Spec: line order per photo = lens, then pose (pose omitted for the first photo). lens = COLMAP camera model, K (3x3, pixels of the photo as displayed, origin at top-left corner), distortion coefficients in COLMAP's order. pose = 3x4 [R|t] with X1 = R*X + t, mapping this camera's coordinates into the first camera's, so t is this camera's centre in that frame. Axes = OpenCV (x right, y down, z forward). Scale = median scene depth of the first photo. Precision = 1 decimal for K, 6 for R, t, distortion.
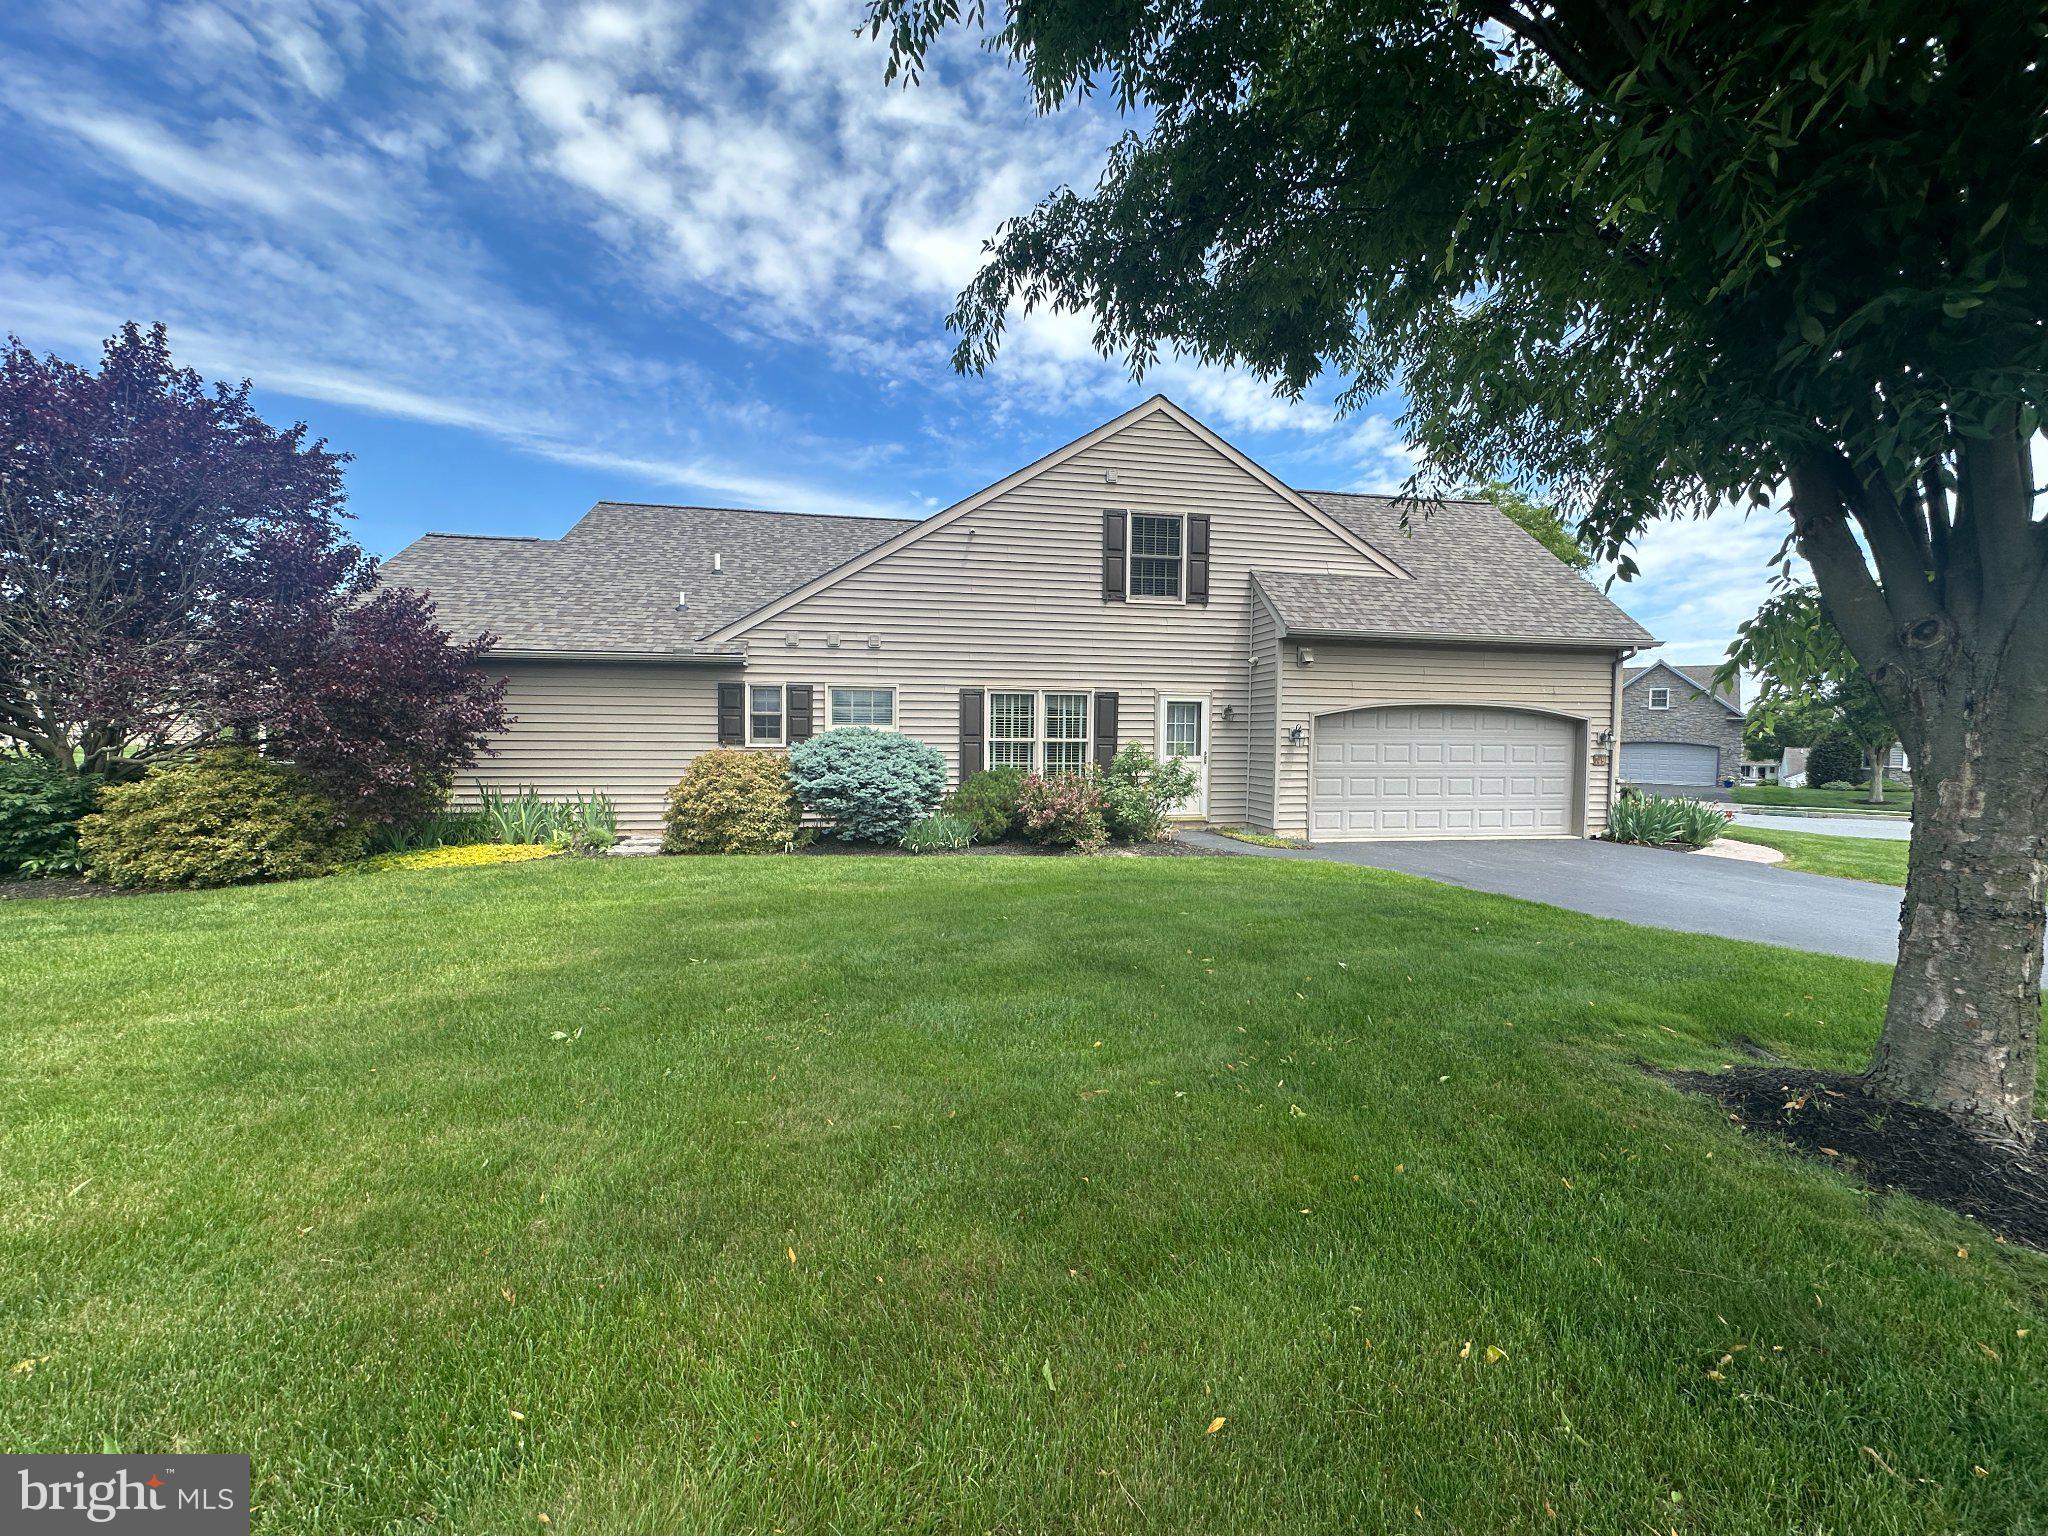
lens RADIAL K [[818.4, 0, 1024.0], [0, 818.4, 768.0], [0, 0, 1]] dist [-0.001444, 0.000524]
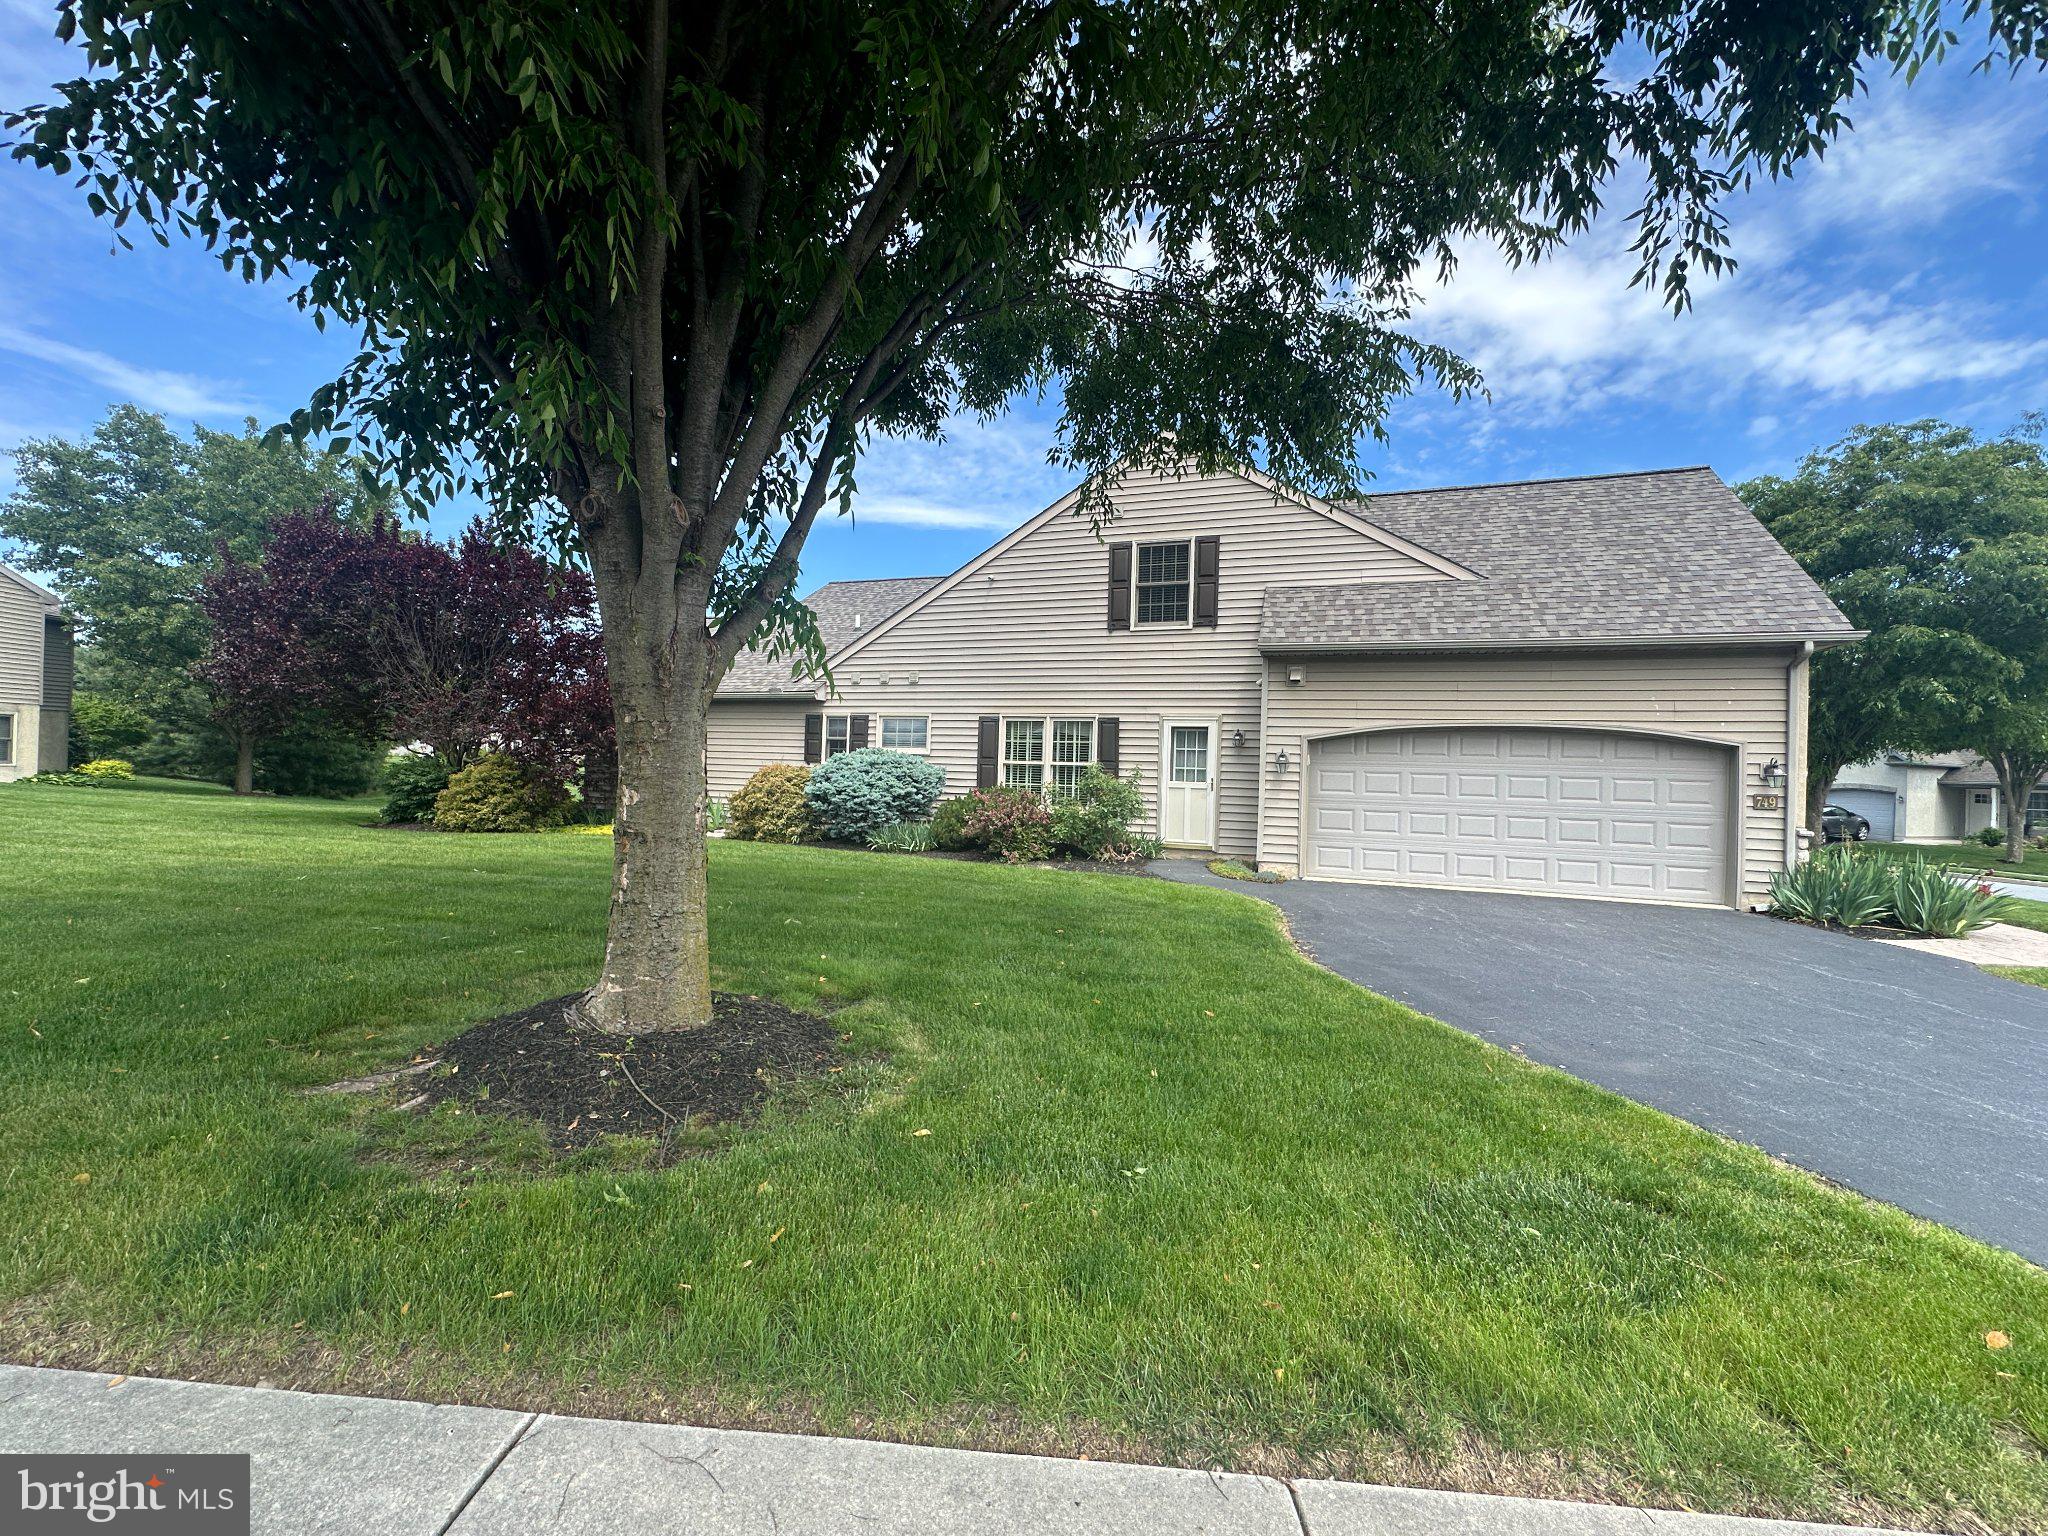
lens RADIAL K [[818.4, 0, 1024.0], [0, 818.4, 768.0], [0, 0, 1]] dist [-0.001444, 0.000524]
pose [[0.863377, 0.013768, -0.504372, 0.530633], [-0.045844, 0.997634, -0.051242, 0.028083], [0.502473, 0.067363, 0.861965, 0.062202]]
